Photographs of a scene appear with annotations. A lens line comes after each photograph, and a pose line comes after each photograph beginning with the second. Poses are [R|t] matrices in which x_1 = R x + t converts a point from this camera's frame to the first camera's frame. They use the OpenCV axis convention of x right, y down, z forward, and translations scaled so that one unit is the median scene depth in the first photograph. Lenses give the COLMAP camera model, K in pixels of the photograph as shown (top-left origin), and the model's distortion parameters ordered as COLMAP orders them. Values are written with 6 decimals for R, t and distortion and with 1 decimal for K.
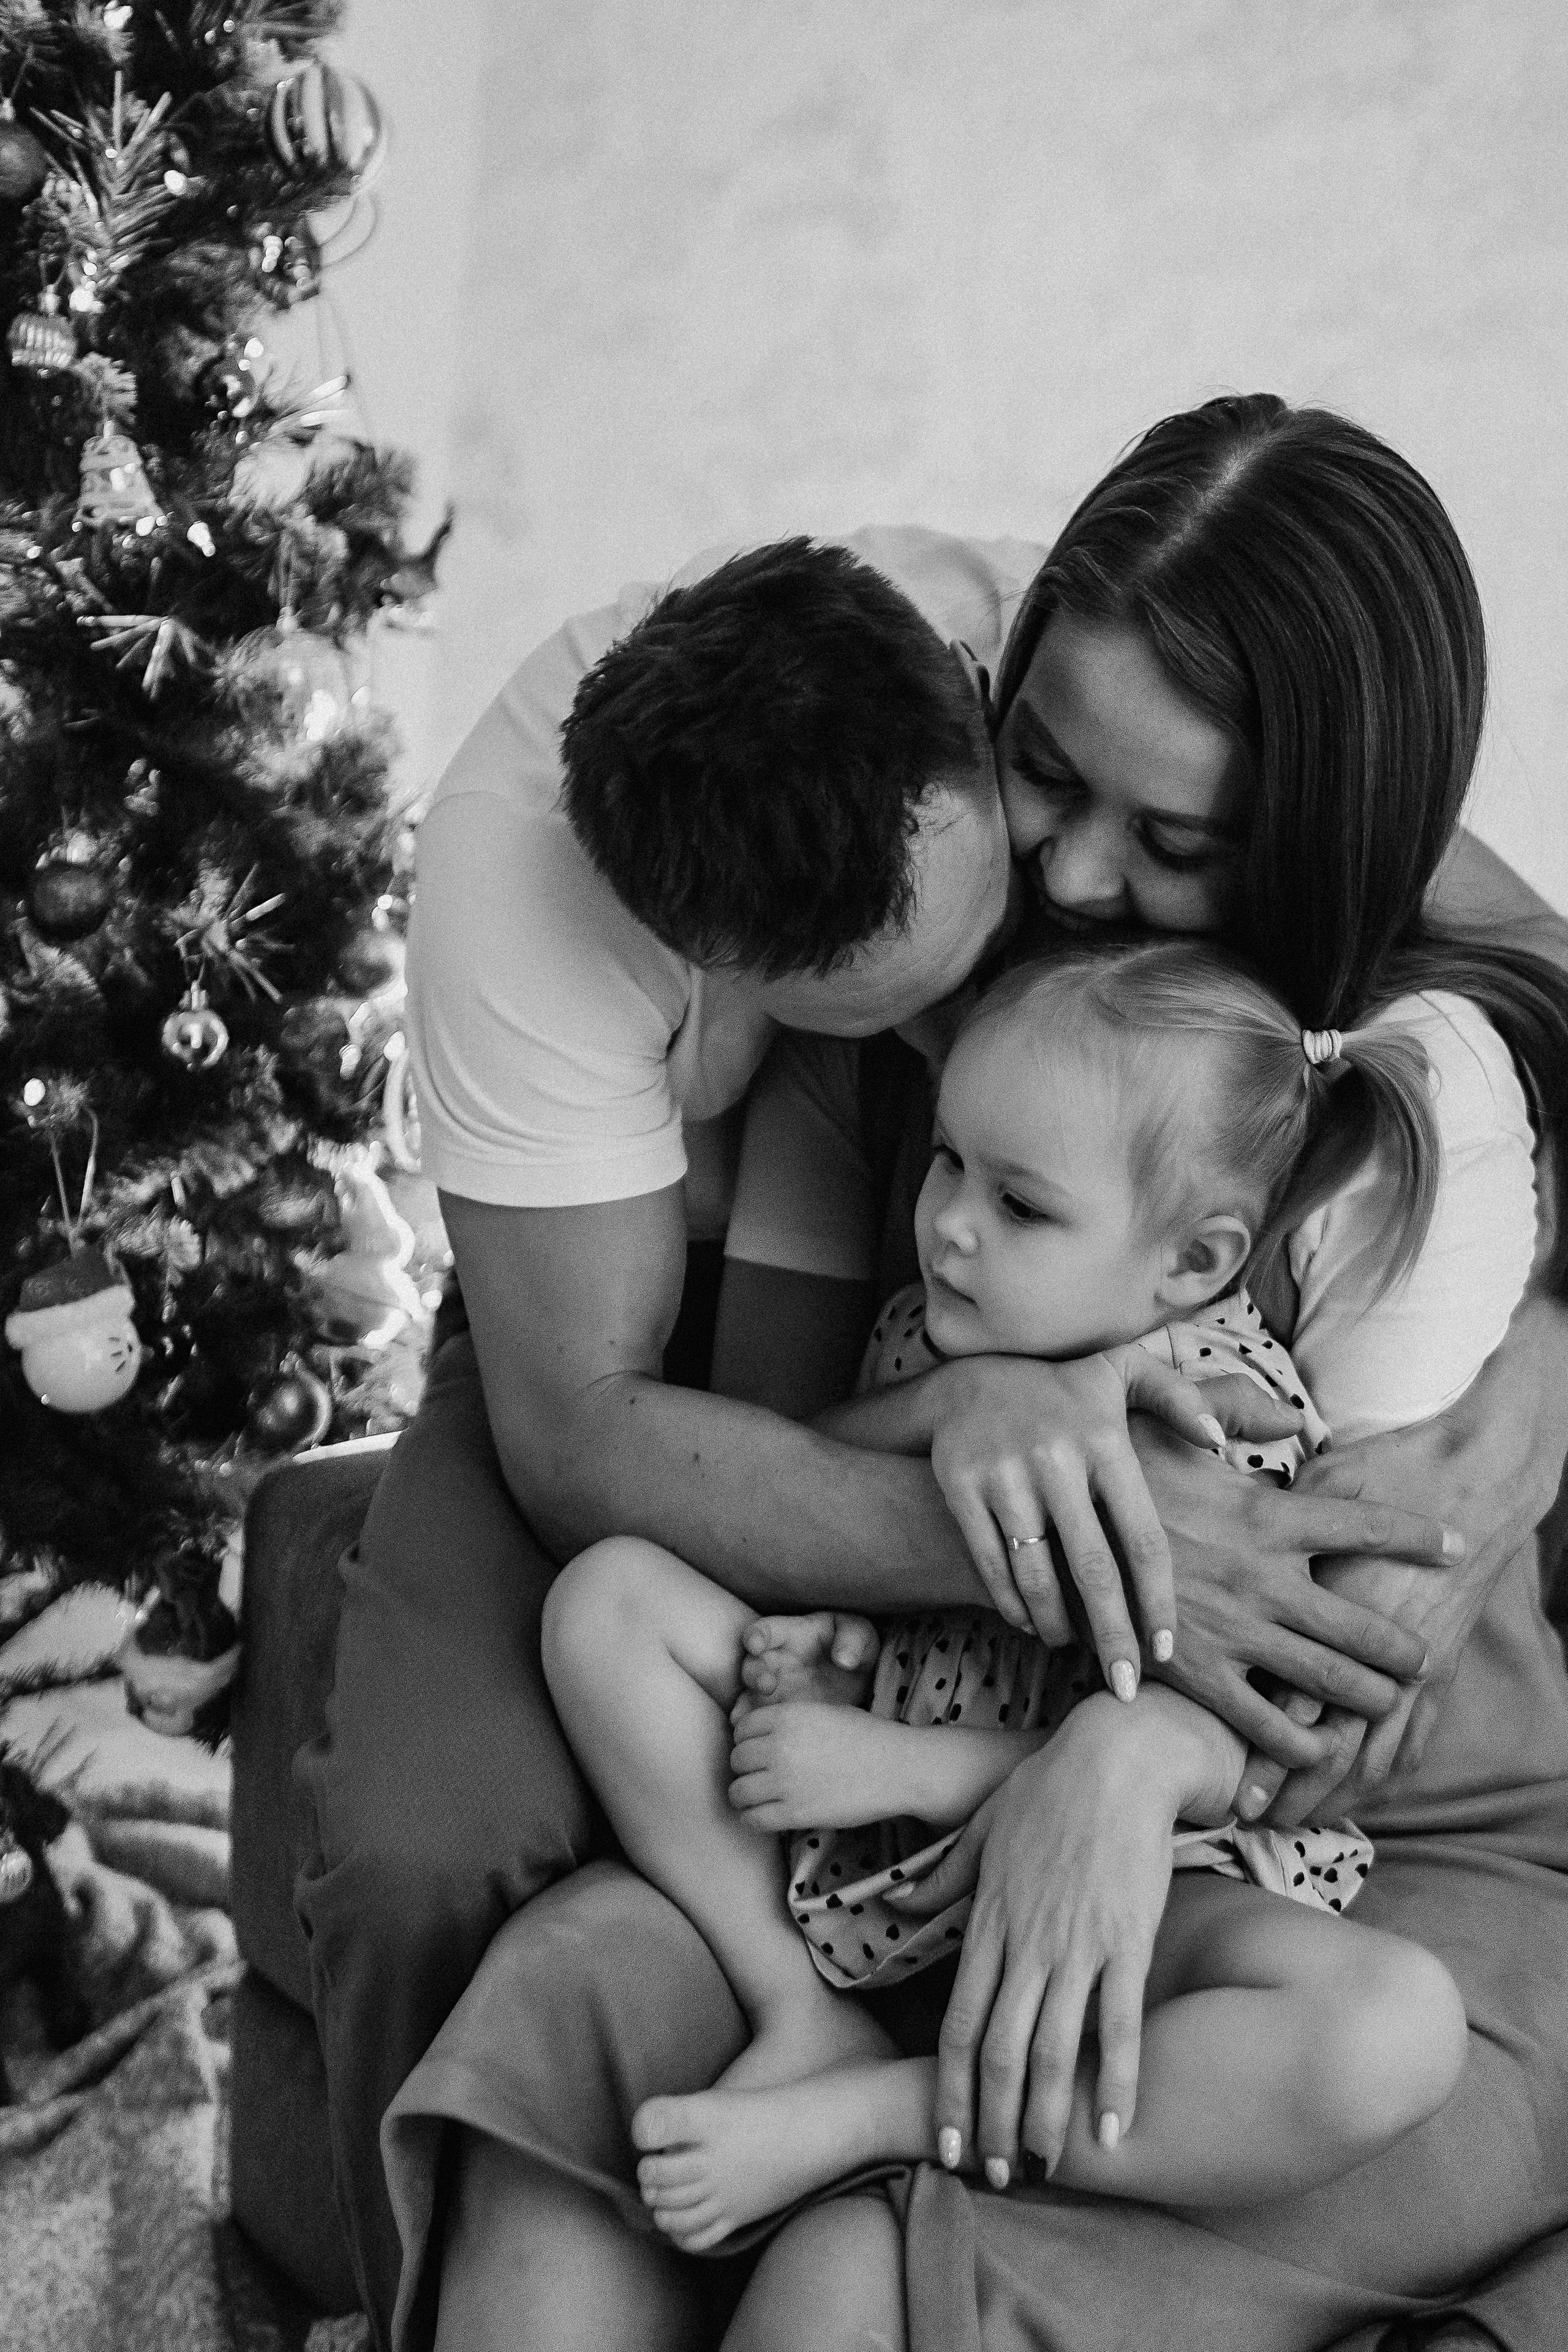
lens RADIAL K [[2400.1, 0, 770.6], [0, 2400.1, 1123.8], [0, 0, 1]] dist [0.018042, 0.001539]
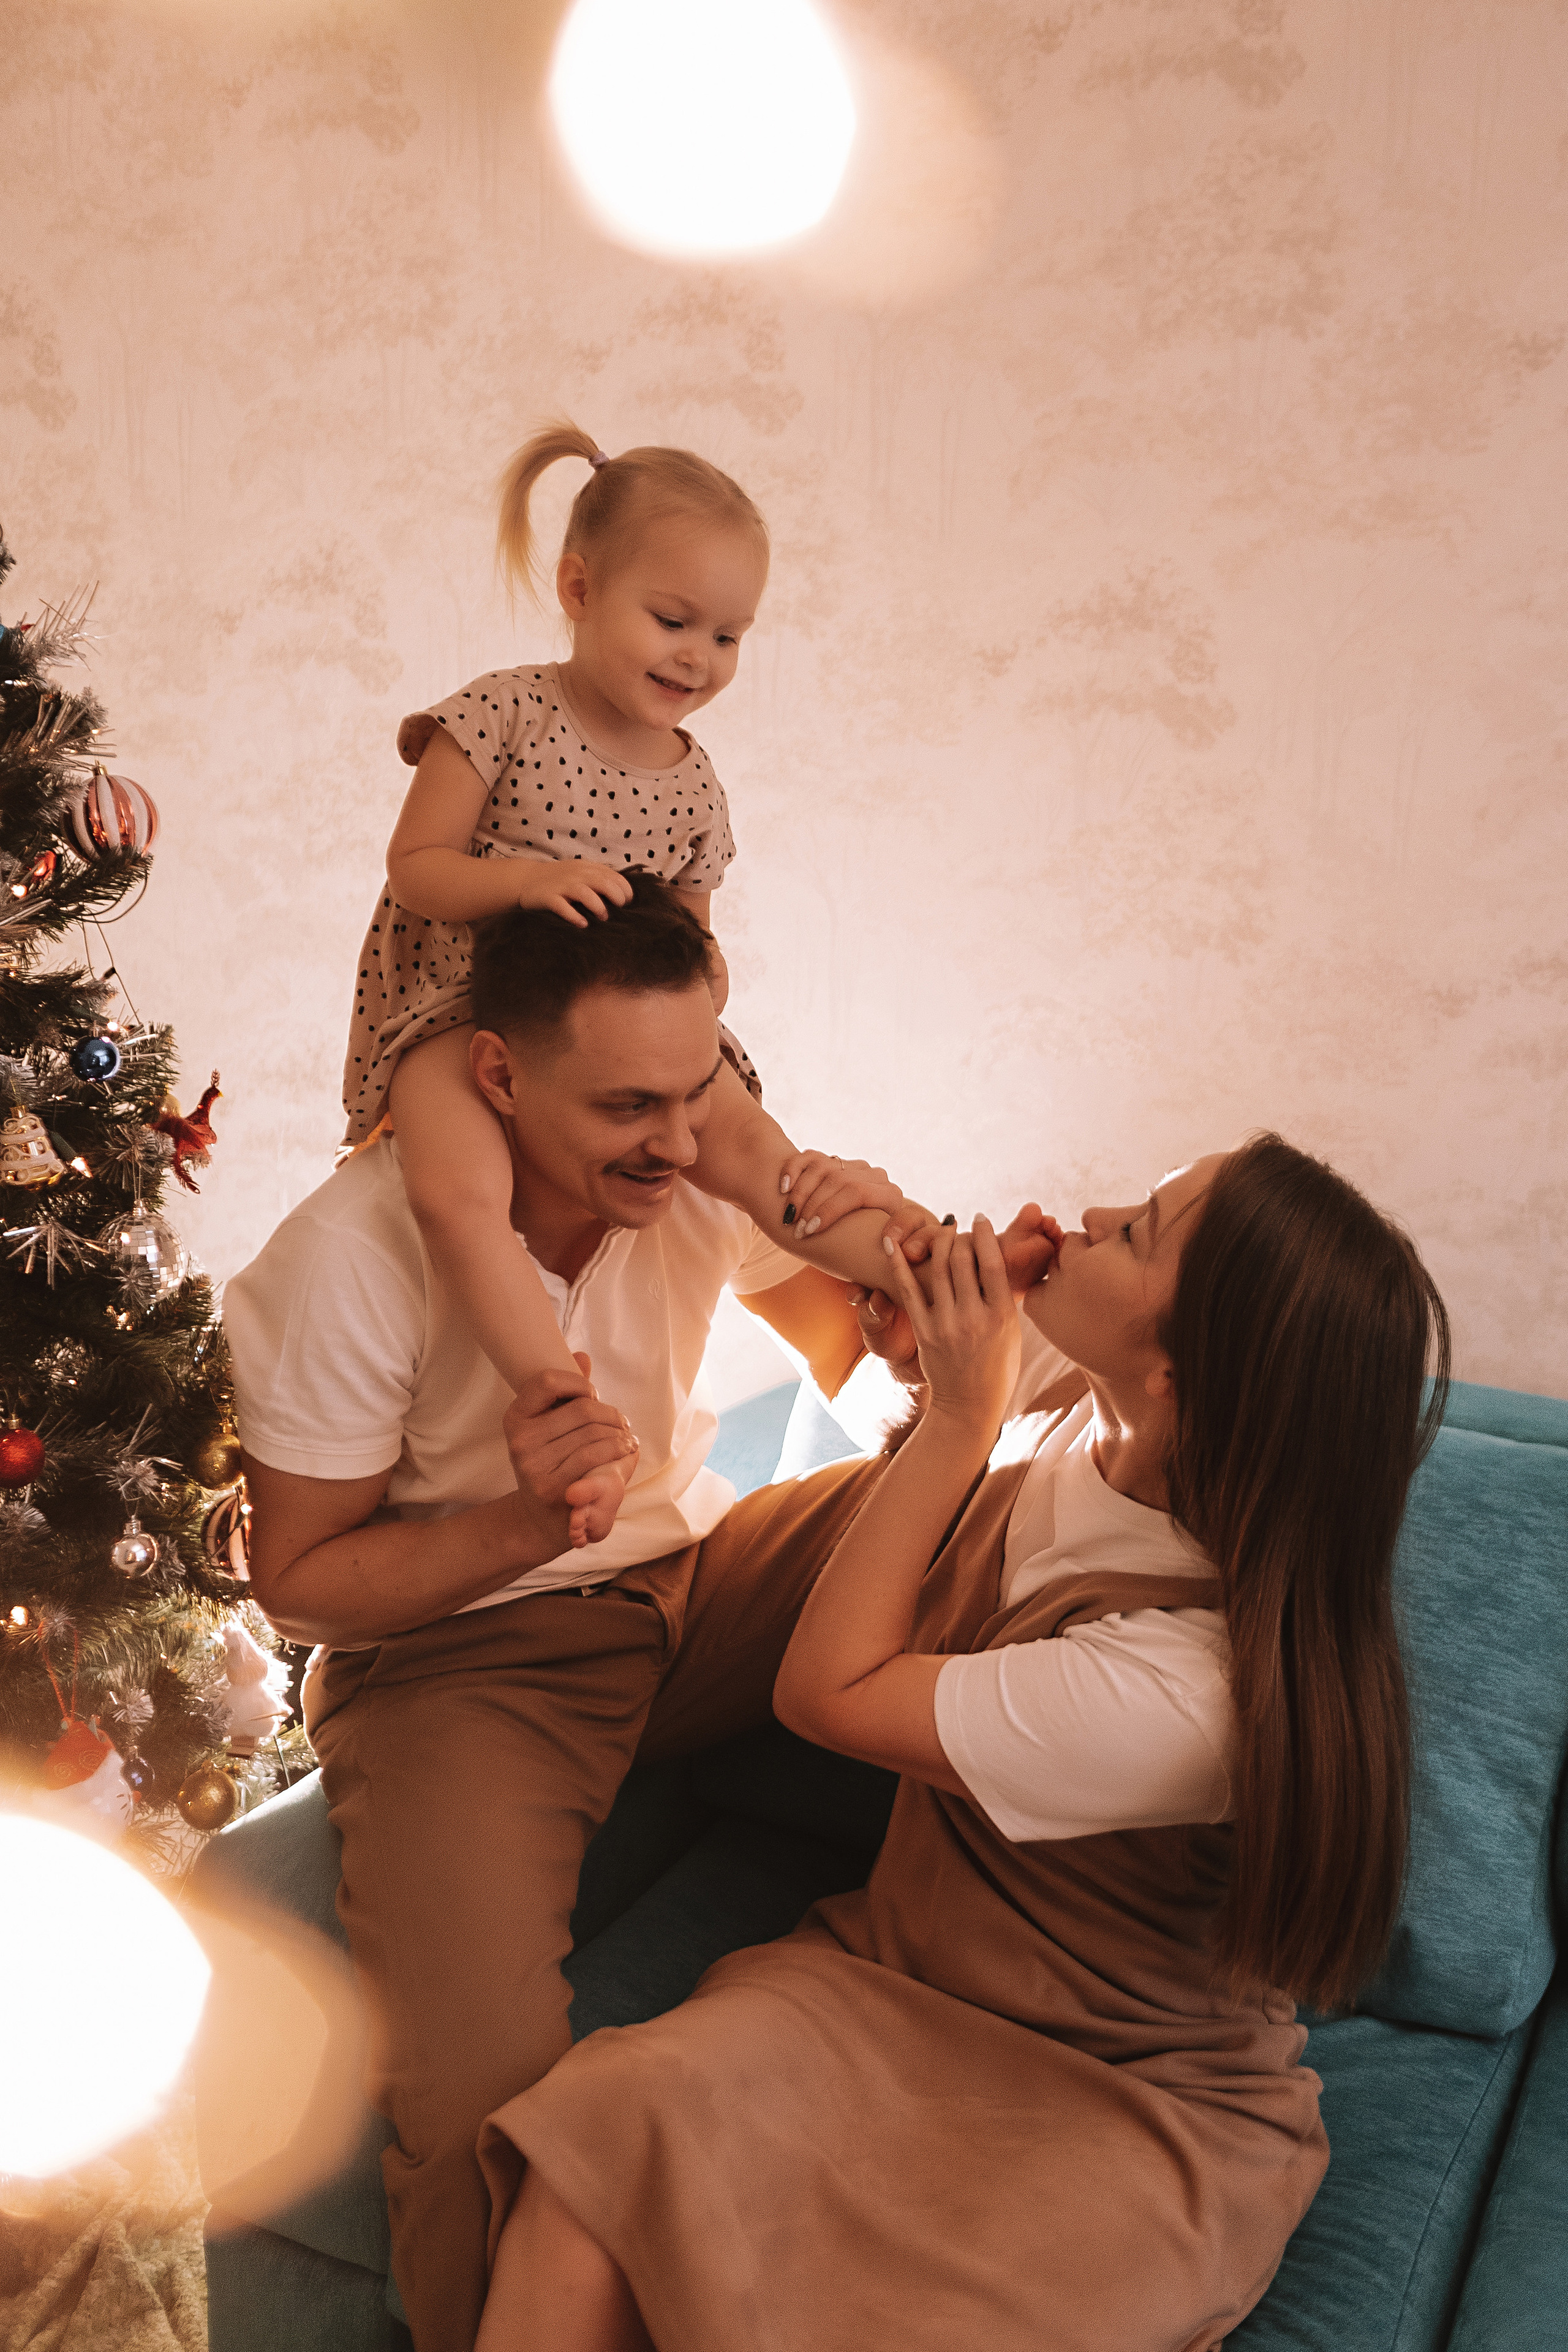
lens RADIAL K [[2179.5, 0, 763.1], [0, 2179.5, 1171.2], [0, 0, 1]] dist [0.009804, 0.006353]
pose [[0.949273, -0.112506, 0.293638, -0.221119], [0.106072, 0.993640, 0.037800, -0.234203], [-0.296023, -0.004736, 0.955169, -0.240767]]
